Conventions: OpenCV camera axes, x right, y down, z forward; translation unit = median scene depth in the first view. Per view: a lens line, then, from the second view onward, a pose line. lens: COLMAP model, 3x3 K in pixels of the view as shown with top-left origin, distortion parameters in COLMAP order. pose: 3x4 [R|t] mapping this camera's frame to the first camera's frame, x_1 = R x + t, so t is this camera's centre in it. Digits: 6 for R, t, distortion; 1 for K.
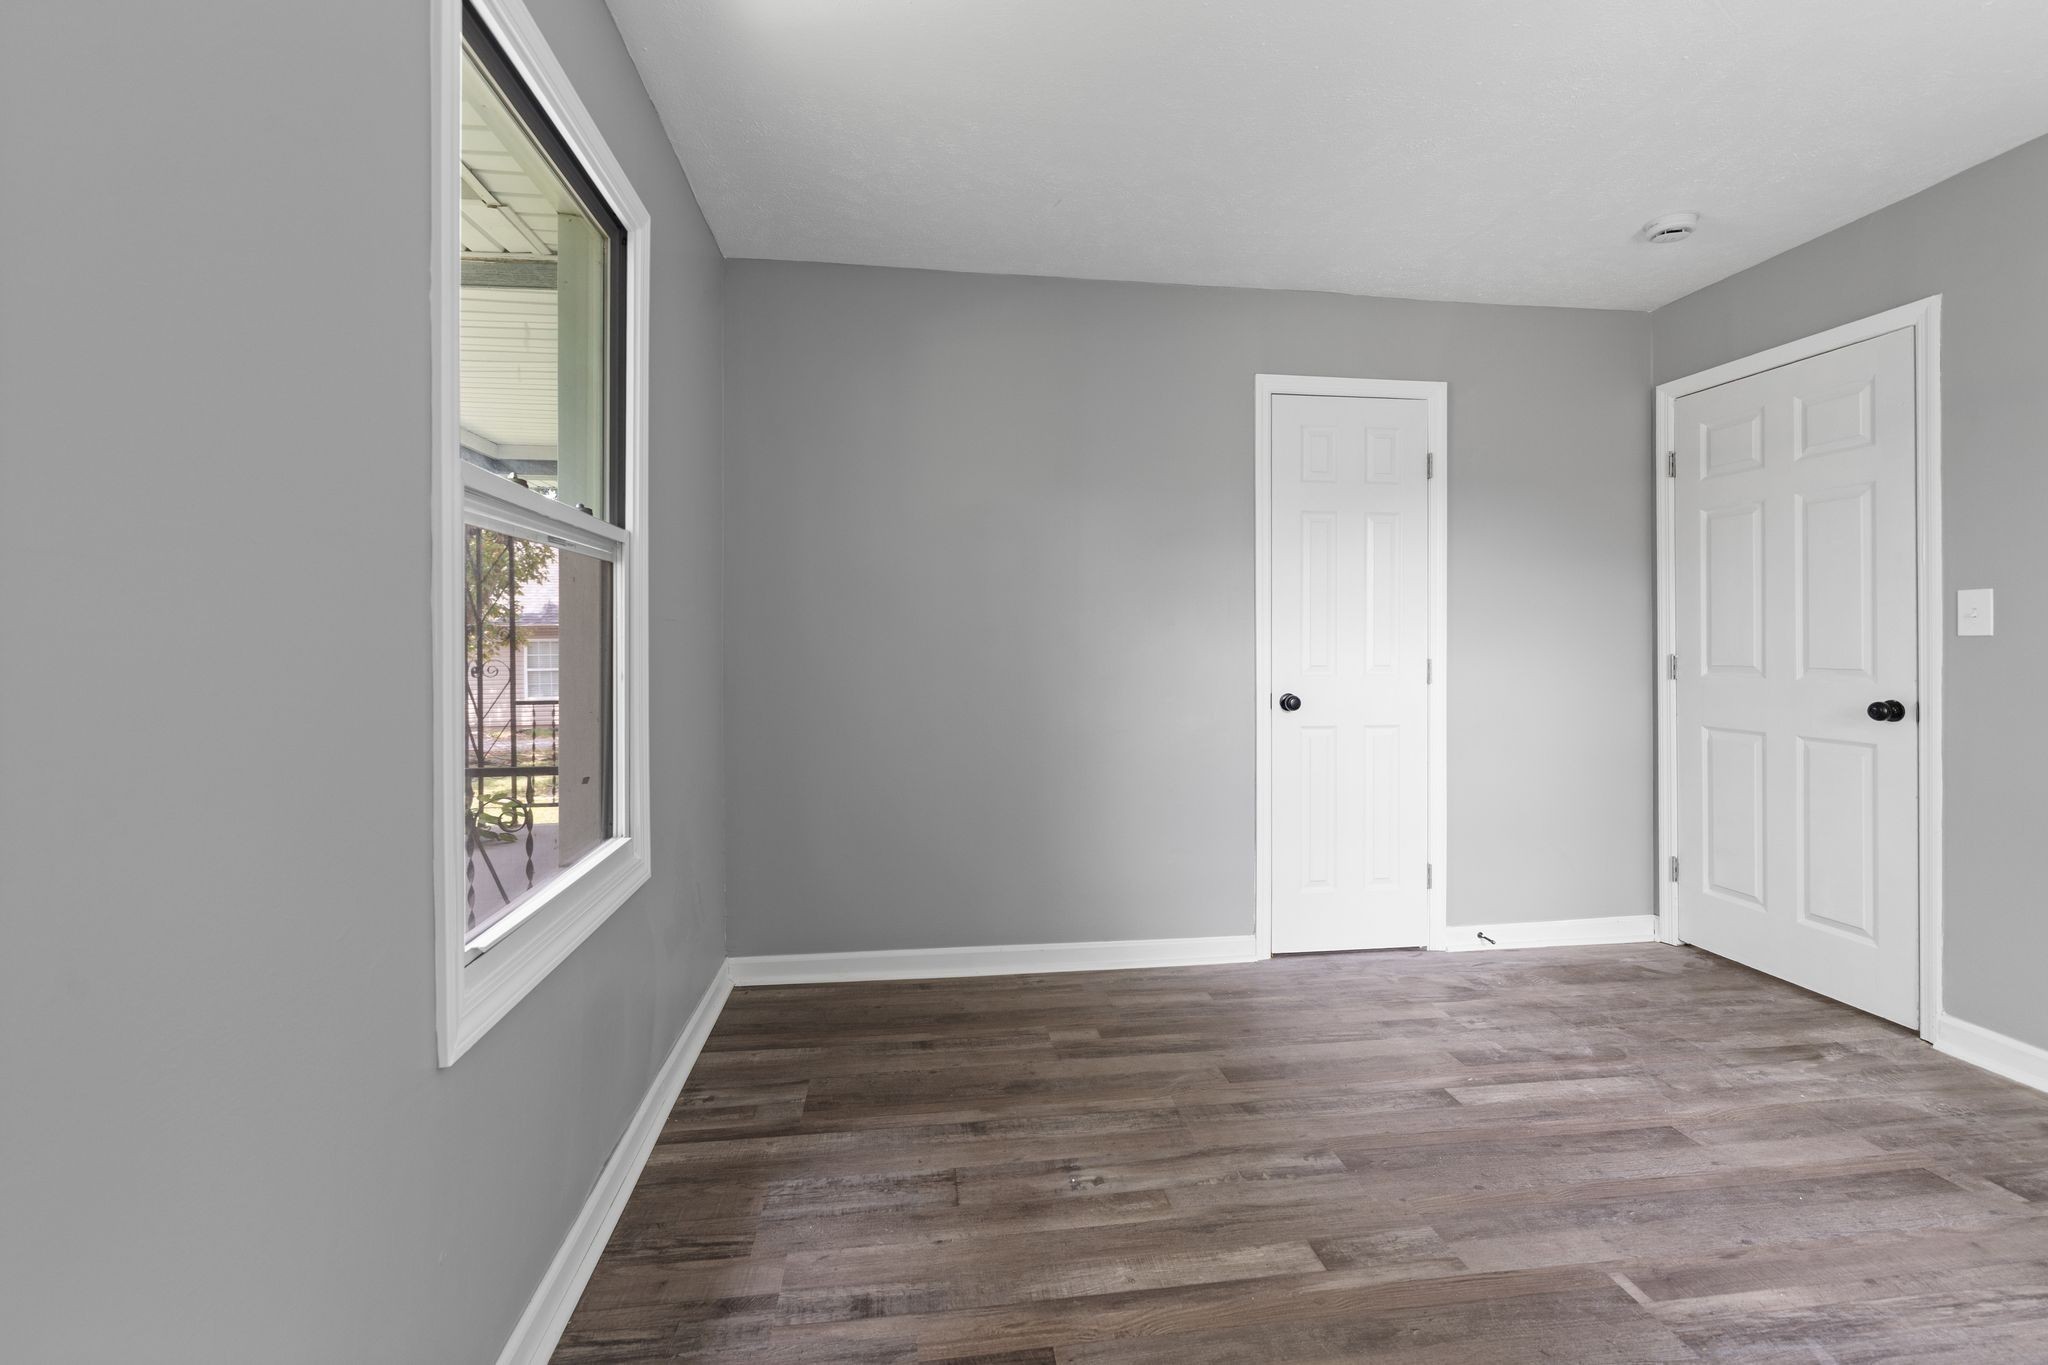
lens RADIAL K [[901.1, 0, 1027.3], [0, 901.1, 661.4], [0, 0, 1]] dist [0.001605, 0.000221]
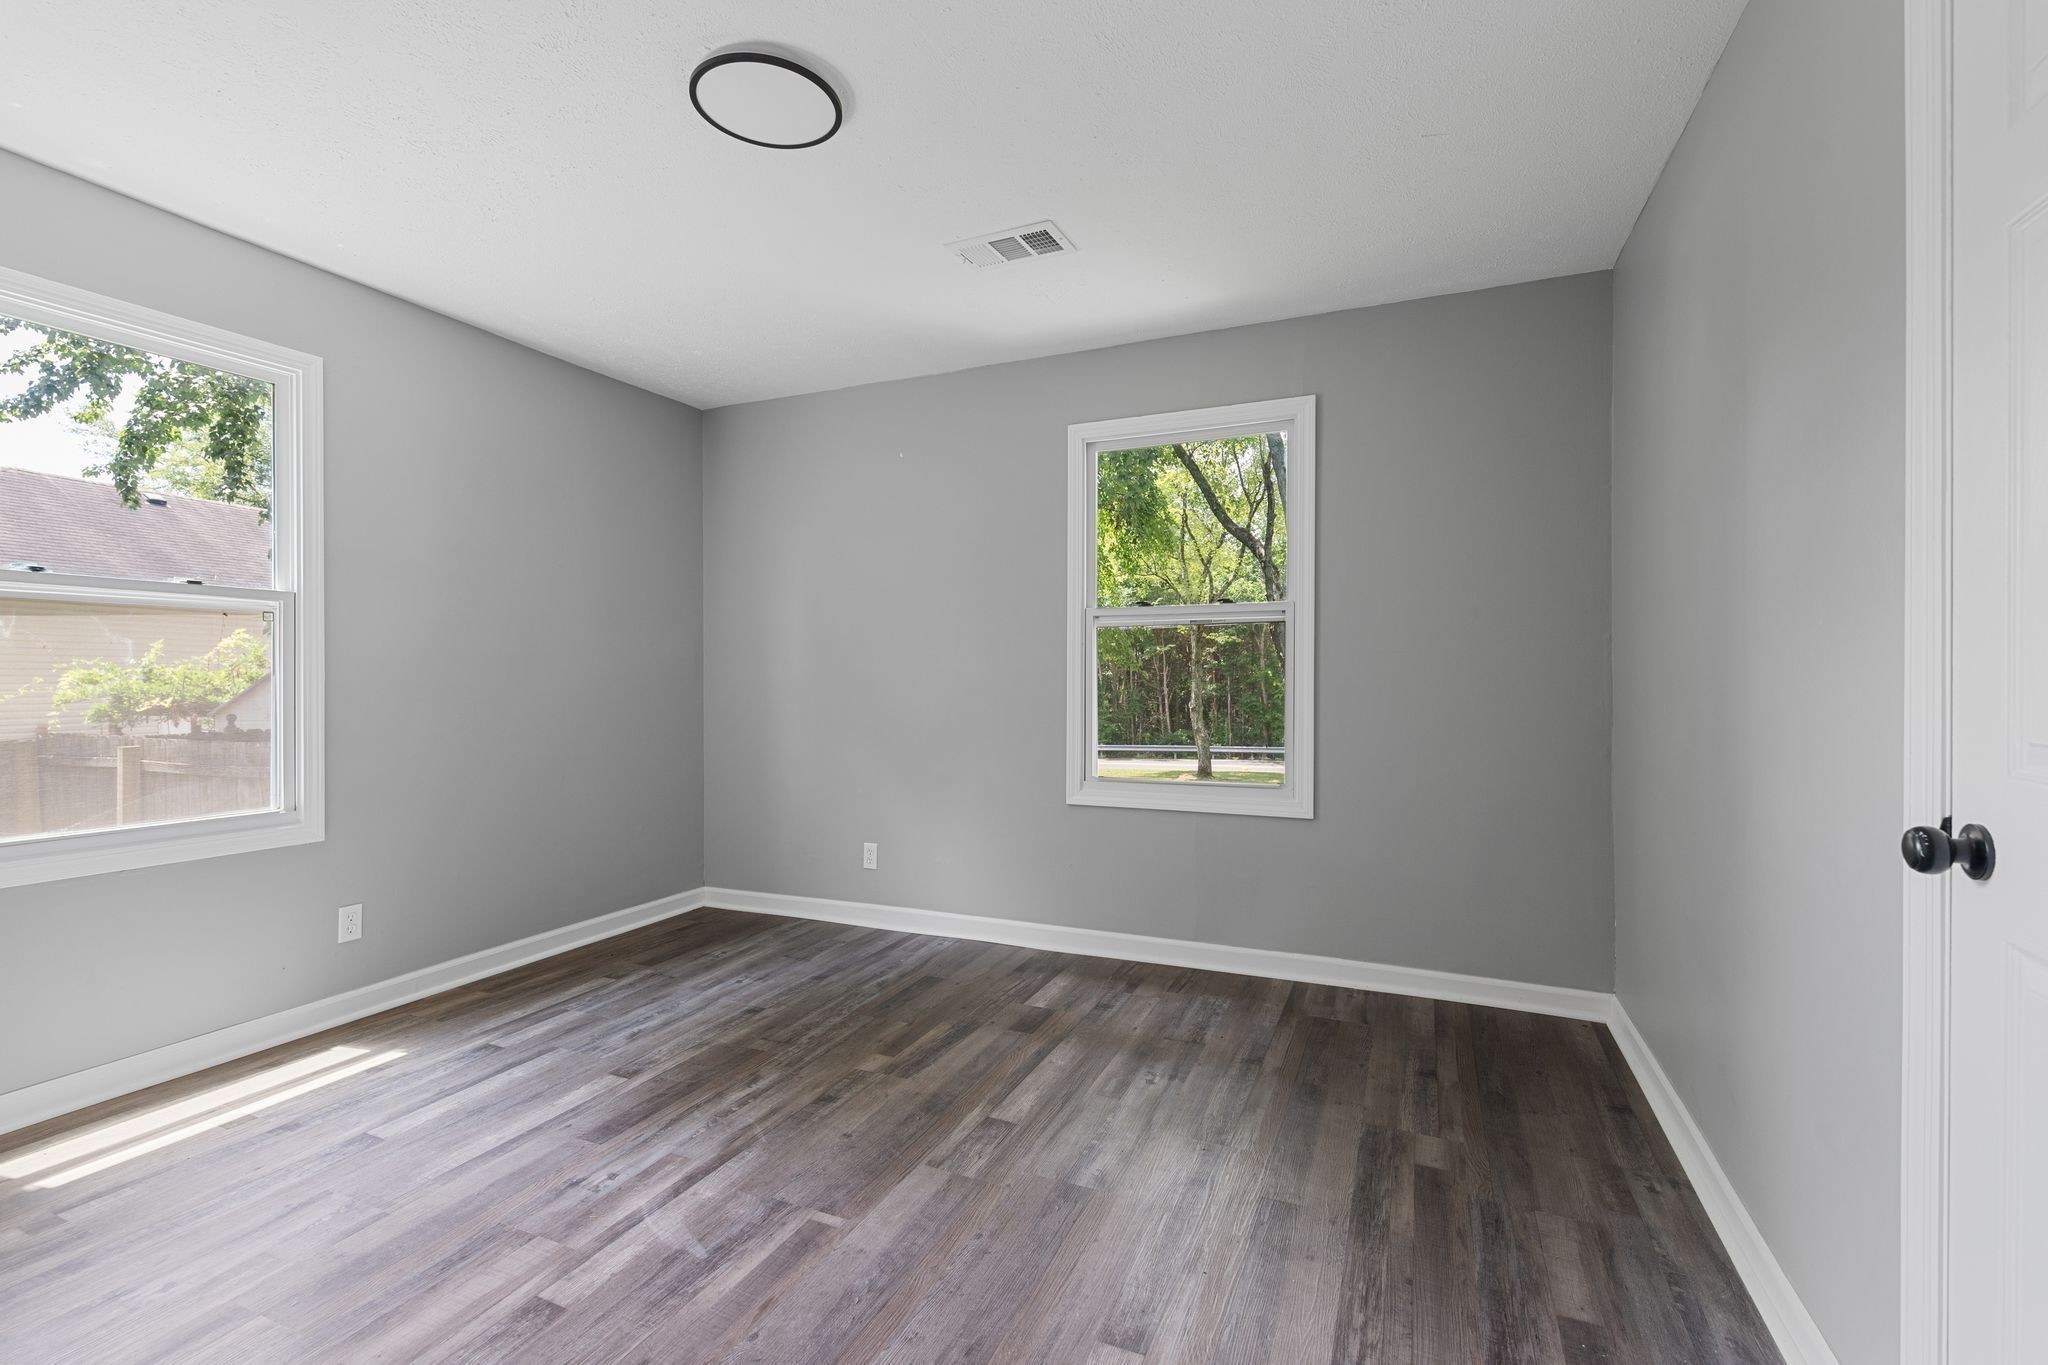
lens RADIAL K [[901.1, 0, 1028.4], [0, 901.1, 672.3], [0, 0, 1]] dist [0.001605, 0.000221]
pose [[-0.527954, 0.002396, -0.849270, 1.336858], [-0.012601, 0.999864, 0.010655, -0.026524], [0.849180, 0.016327, -0.527852, 1.603803]]
